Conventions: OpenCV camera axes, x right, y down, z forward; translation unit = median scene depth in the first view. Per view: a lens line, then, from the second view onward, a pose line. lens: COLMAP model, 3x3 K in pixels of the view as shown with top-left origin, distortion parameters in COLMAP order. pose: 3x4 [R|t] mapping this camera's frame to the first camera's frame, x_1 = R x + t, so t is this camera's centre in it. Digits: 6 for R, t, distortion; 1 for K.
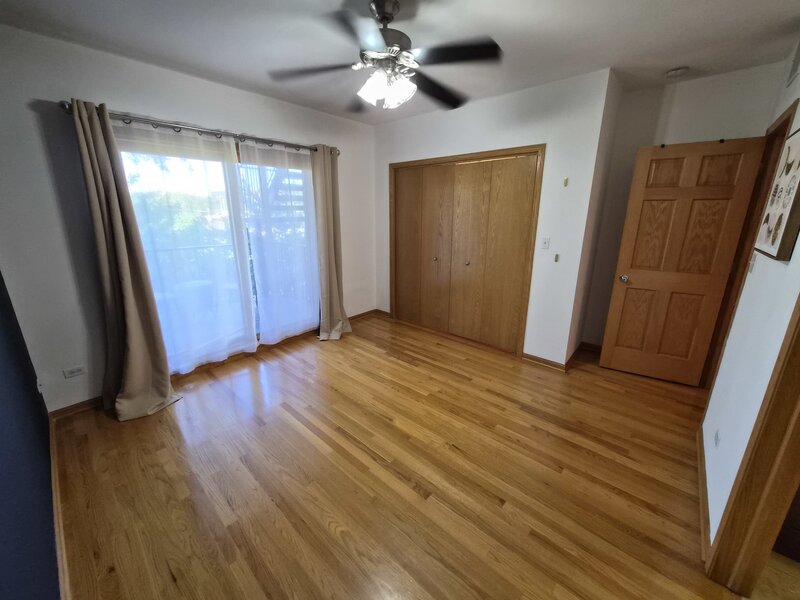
lens RADIAL K [[311.5, 0, 400.2], [0, 311.5, 294.6], [0, 0, 1]] dist [-0.001889, -0.000459]
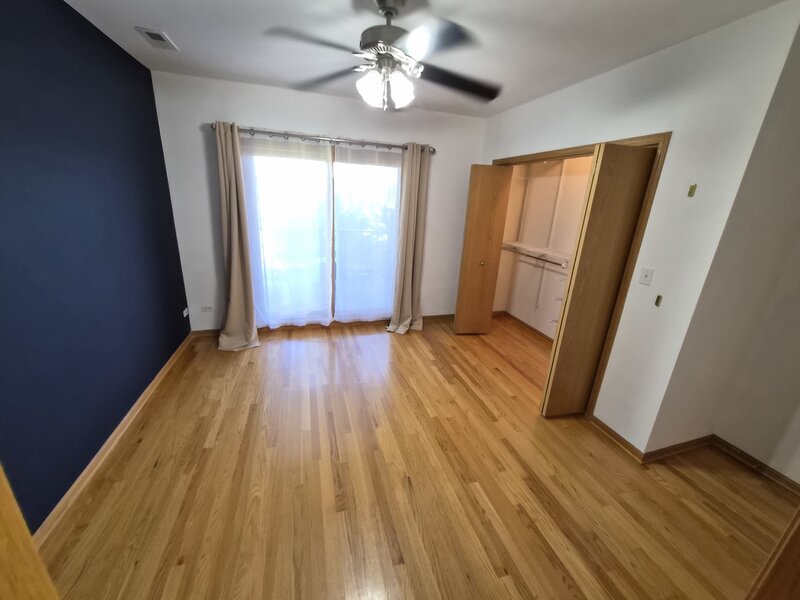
lens RADIAL K [[311.5, 0, 400.5], [0, 311.5, 295.8], [0, 0, 1]] dist [-0.001889, -0.000459]
pose [[0.852749, 0.199370, -0.482775, 0.372741], [-0.186384, 0.979586, 0.075316, -0.079329], [0.487935, 0.025755, 0.872500, 0.137064]]
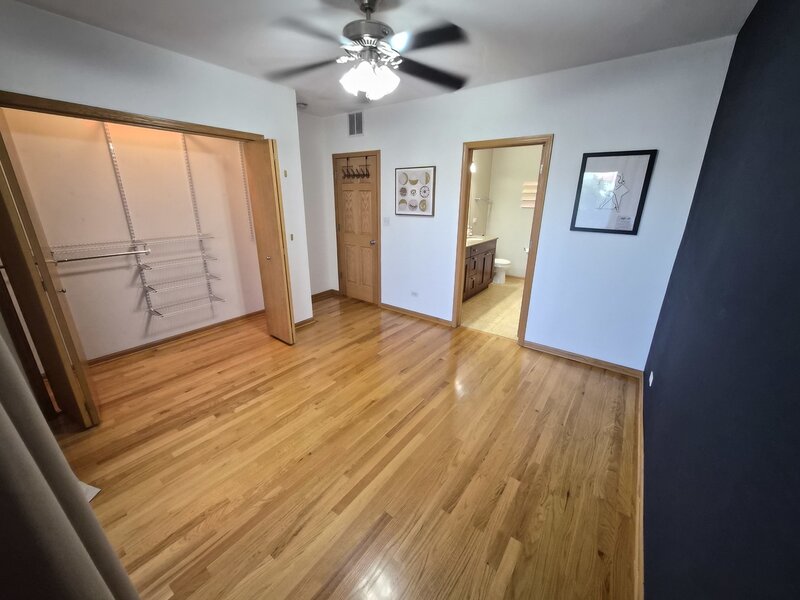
lens RADIAL K [[311.5, 0, 396.0], [0, 311.5, 294.2], [0, 0, 1]] dist [-0.001889, -0.000459]
pose [[-0.076948, -0.304972, 0.949248, -0.799203], [0.250995, 0.915483, 0.314470, -0.209351], [-0.964925, 0.262455, 0.006102, 0.711443]]
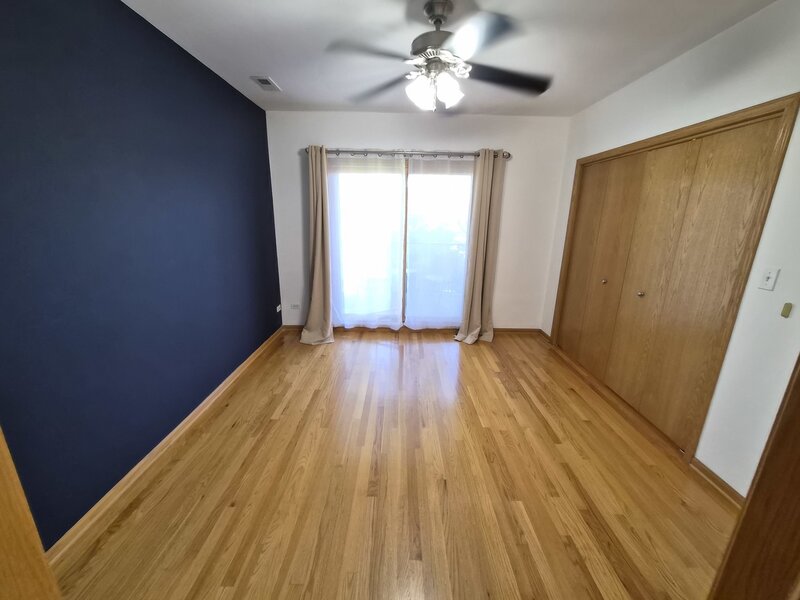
lens RADIAL K [[311.5, 0, 401.2], [0, 311.5, 296.8], [0, 0, 1]] dist [-0.001889, -0.000459]
pose [[0.669071, 0.200308, -0.715696, 0.470393], [-0.210186, 0.974680, 0.076299, -0.046831], [0.712857, 0.099379, 0.694232, 0.194334]]
